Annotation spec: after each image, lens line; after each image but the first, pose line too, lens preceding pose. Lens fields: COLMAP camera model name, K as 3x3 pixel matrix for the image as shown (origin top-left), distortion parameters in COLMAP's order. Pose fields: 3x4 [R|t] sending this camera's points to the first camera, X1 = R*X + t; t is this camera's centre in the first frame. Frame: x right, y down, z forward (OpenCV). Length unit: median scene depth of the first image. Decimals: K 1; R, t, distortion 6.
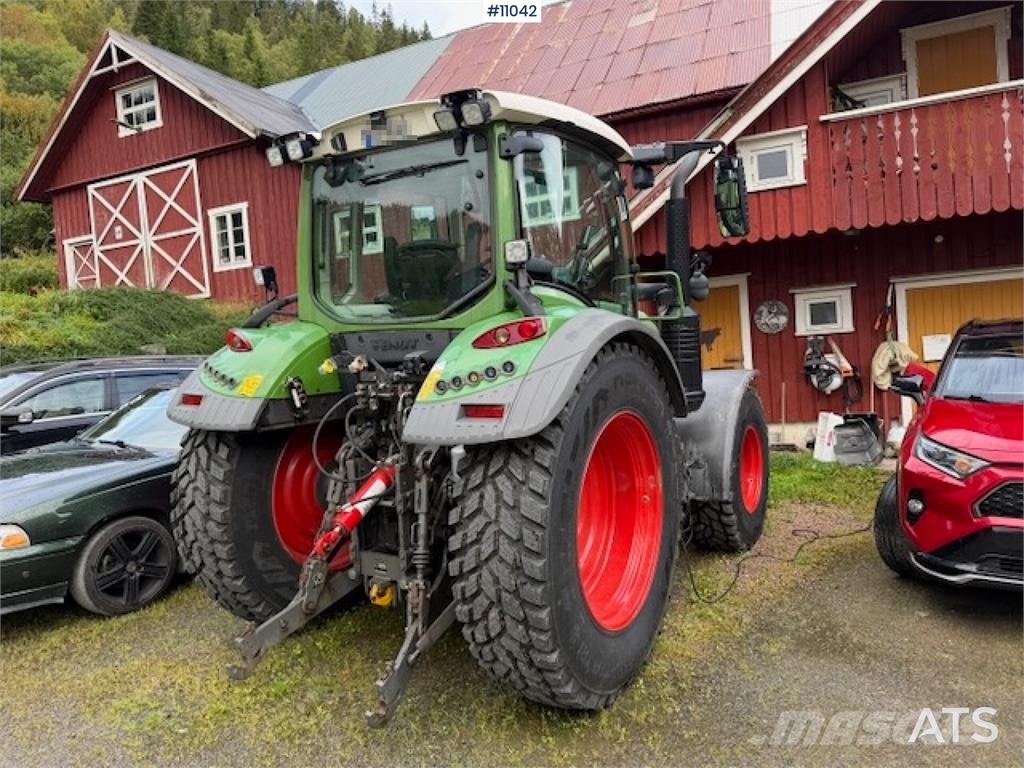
lens RADIAL K [[725.5, 0, 574.8], [0, 725.5, 376.8], [0, 0, 1]] dist [0.049308, -0.064054]
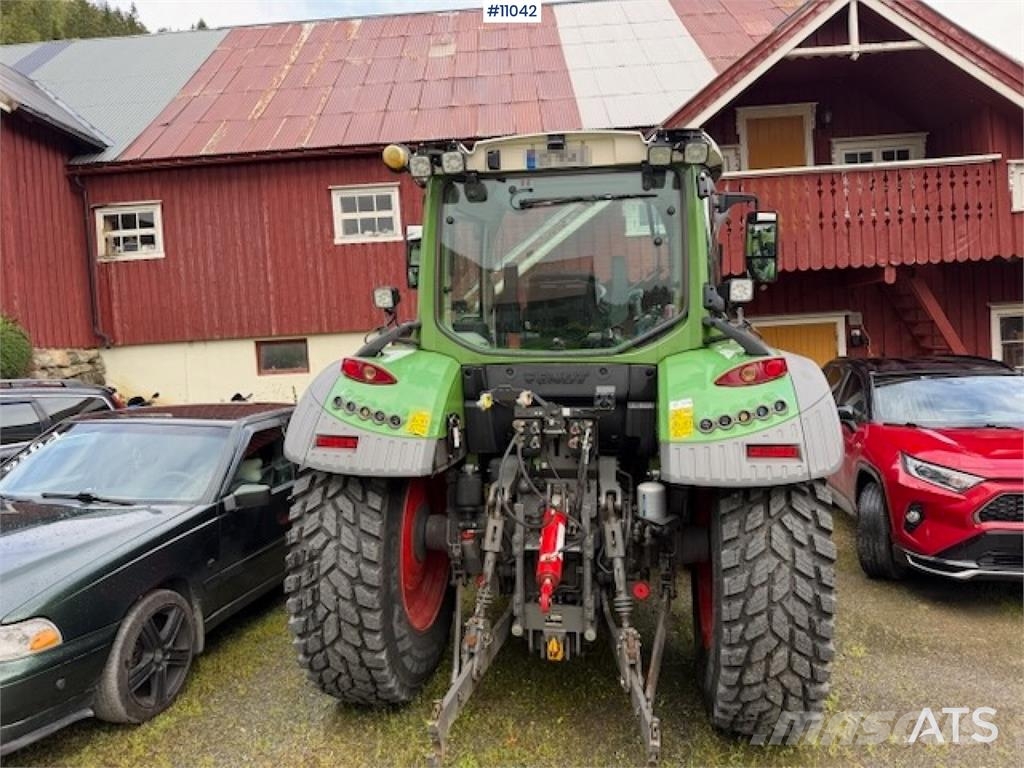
lens RADIAL K [[703.6, 0, 513.0], [0, 703.6, 372.7], [0, 0, 1]] dist [0.066700, -0.077476]
pose [[0.929492, 0.013442, 0.368597, -0.596314], [-0.001884, 0.999496, -0.031699, -0.021110], [-0.368837, 0.028770, 0.929049, 0.156980]]
